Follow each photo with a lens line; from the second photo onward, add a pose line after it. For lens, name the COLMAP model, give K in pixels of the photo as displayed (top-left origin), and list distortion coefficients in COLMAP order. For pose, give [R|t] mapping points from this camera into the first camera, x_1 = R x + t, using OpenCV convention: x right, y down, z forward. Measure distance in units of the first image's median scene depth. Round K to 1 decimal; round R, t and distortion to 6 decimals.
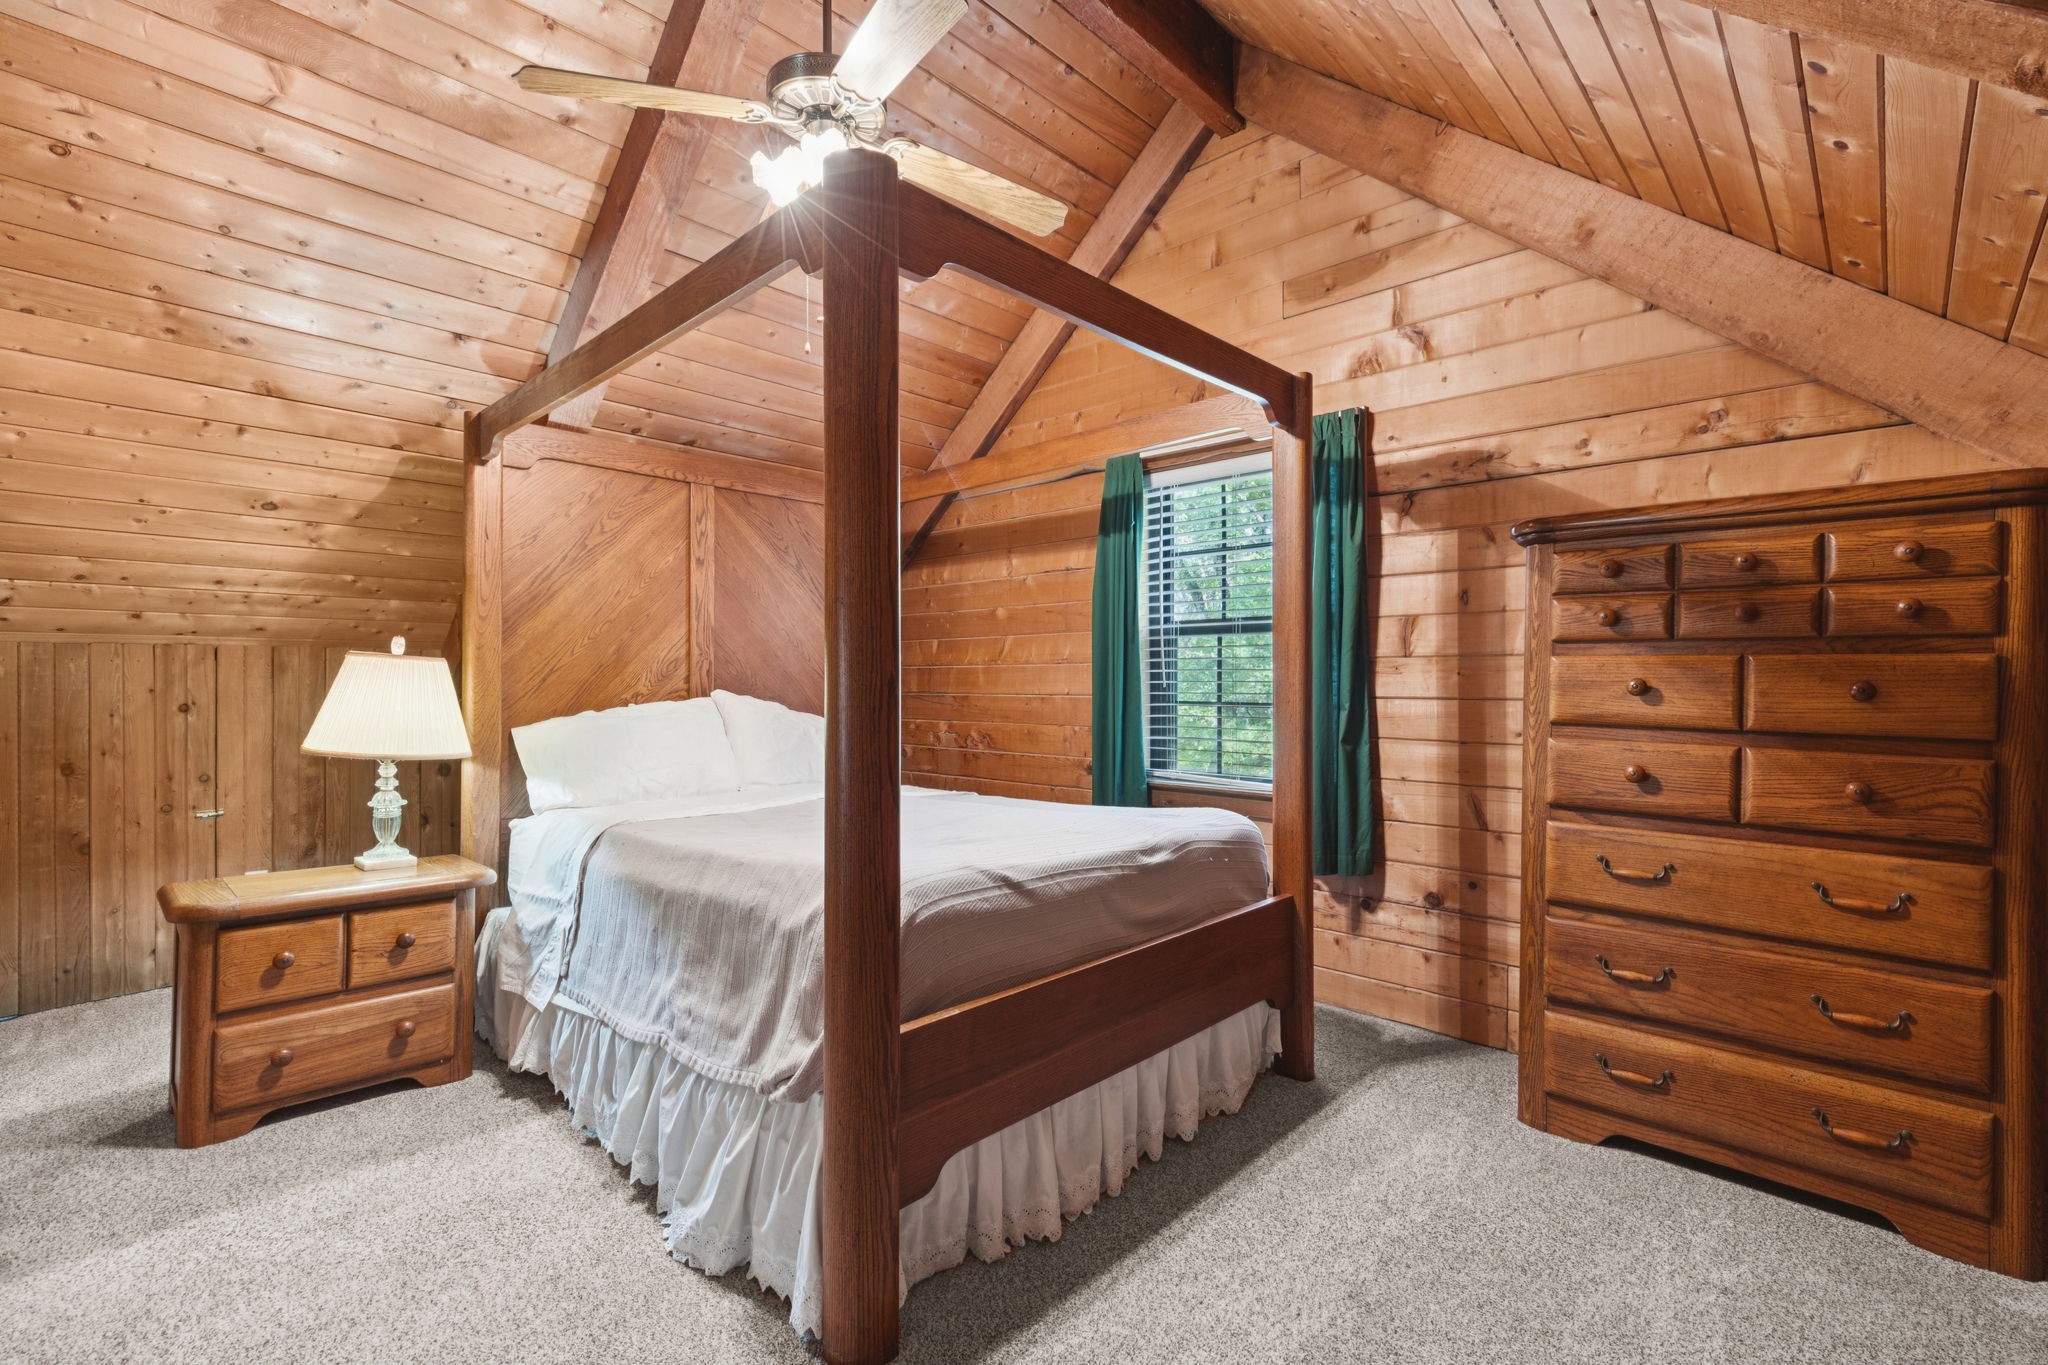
lens RADIAL K [[911.0, 0, 1021.8], [0, 911.0, 680.5], [0, 0, 1]] dist [0.004360, 0.000433]
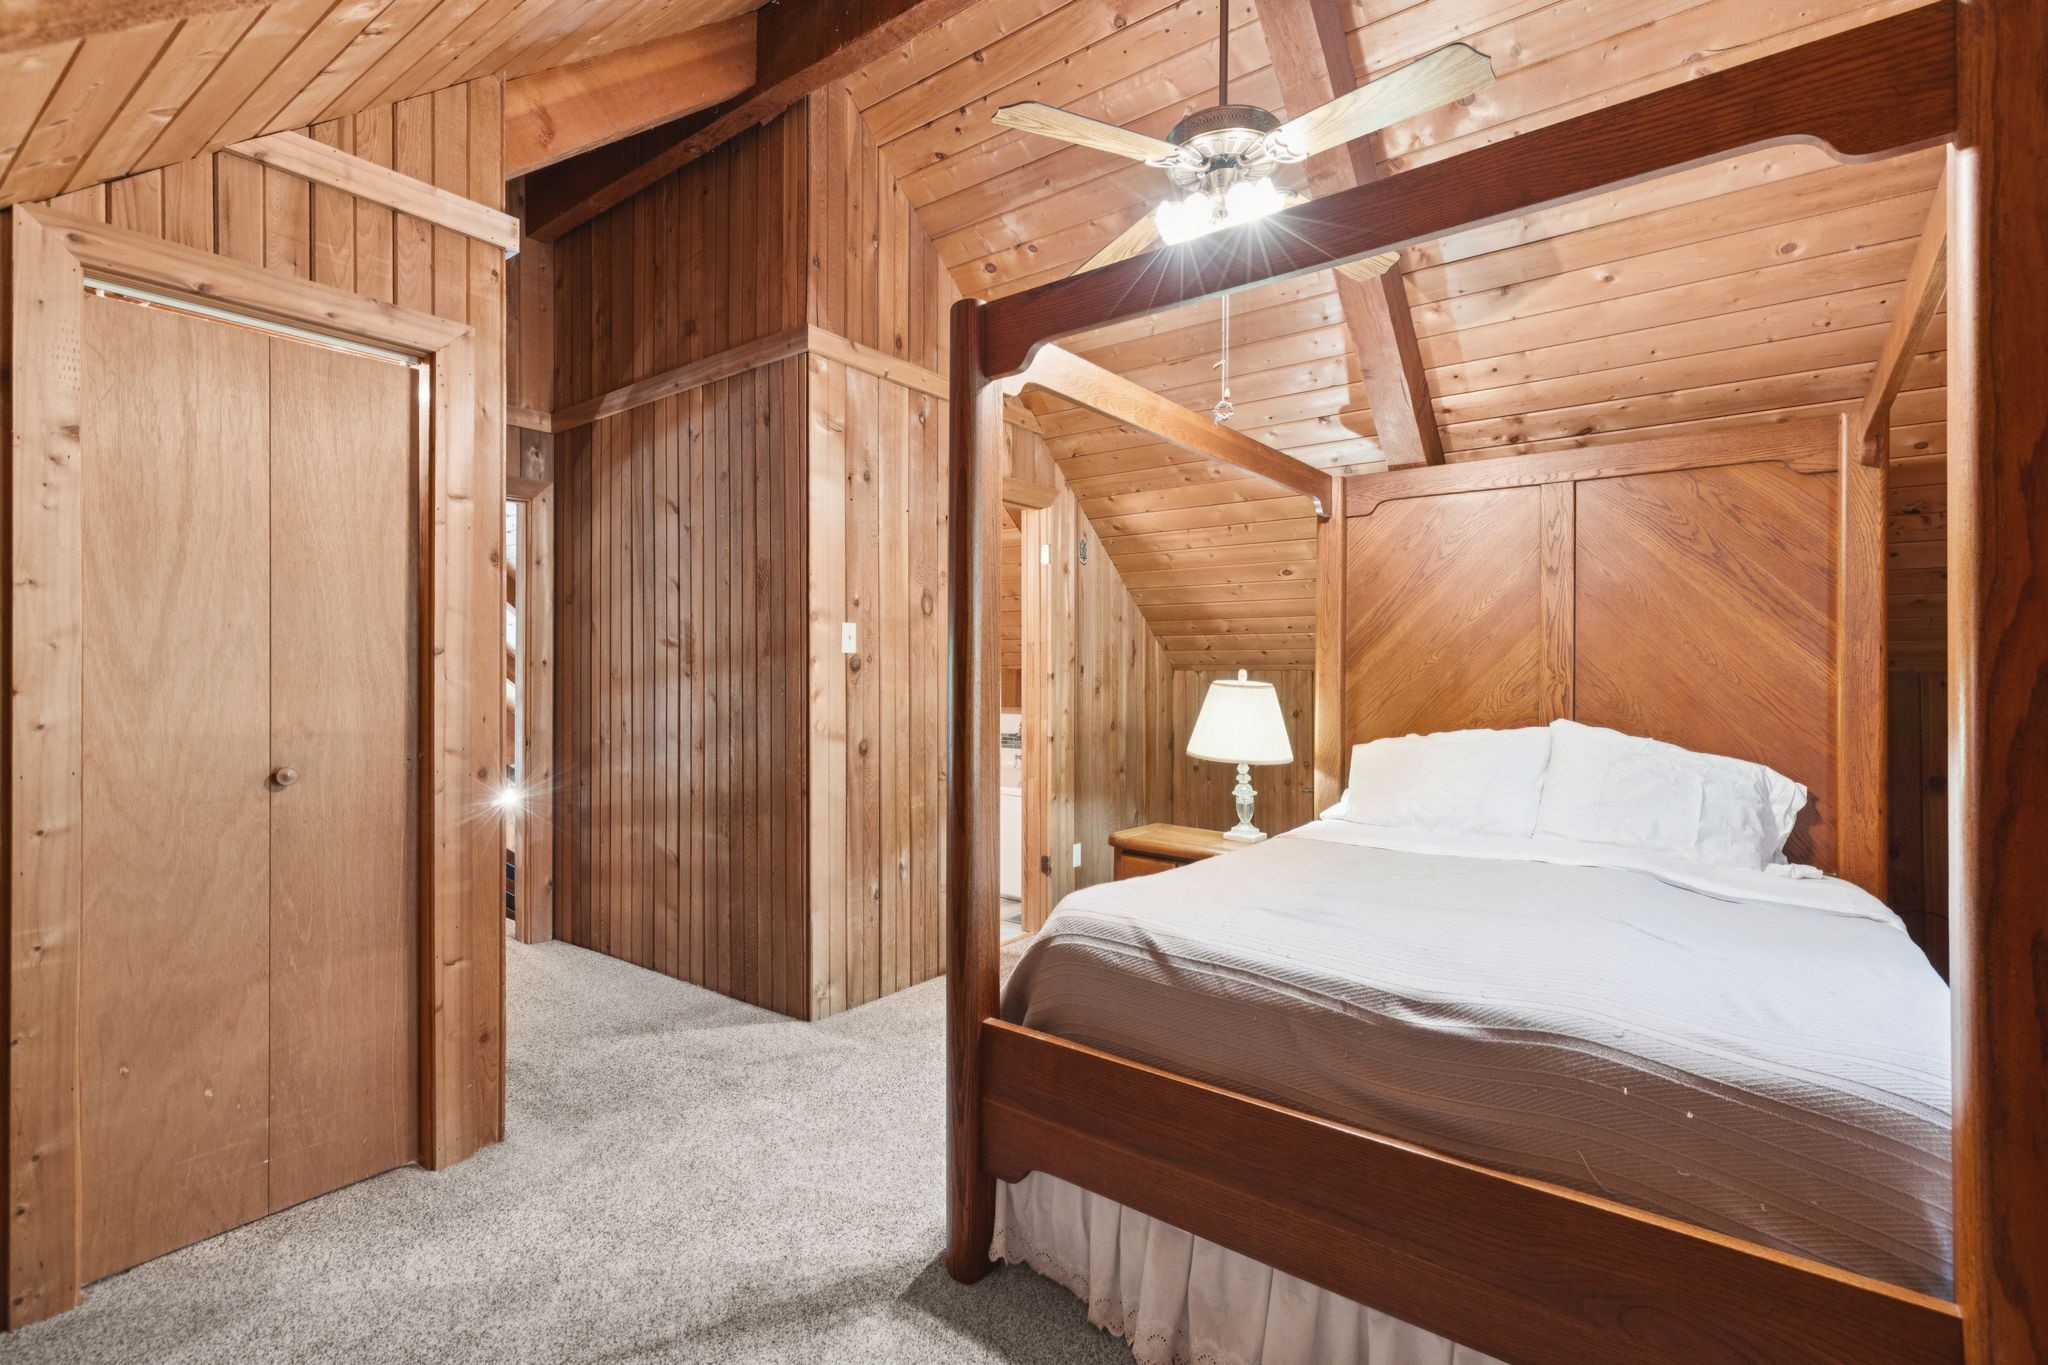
lens RADIAL K [[911.0, 0, 1021.8], [0, 911.0, 680.5], [0, 0, 1]] dist [0.004360, 0.000433]
pose [[0.118734, 0.002340, -0.992923, 0.668616], [-0.004245, 0.999989, 0.001849, -0.036891], [0.992917, 0.003995, 0.118742, 0.581626]]
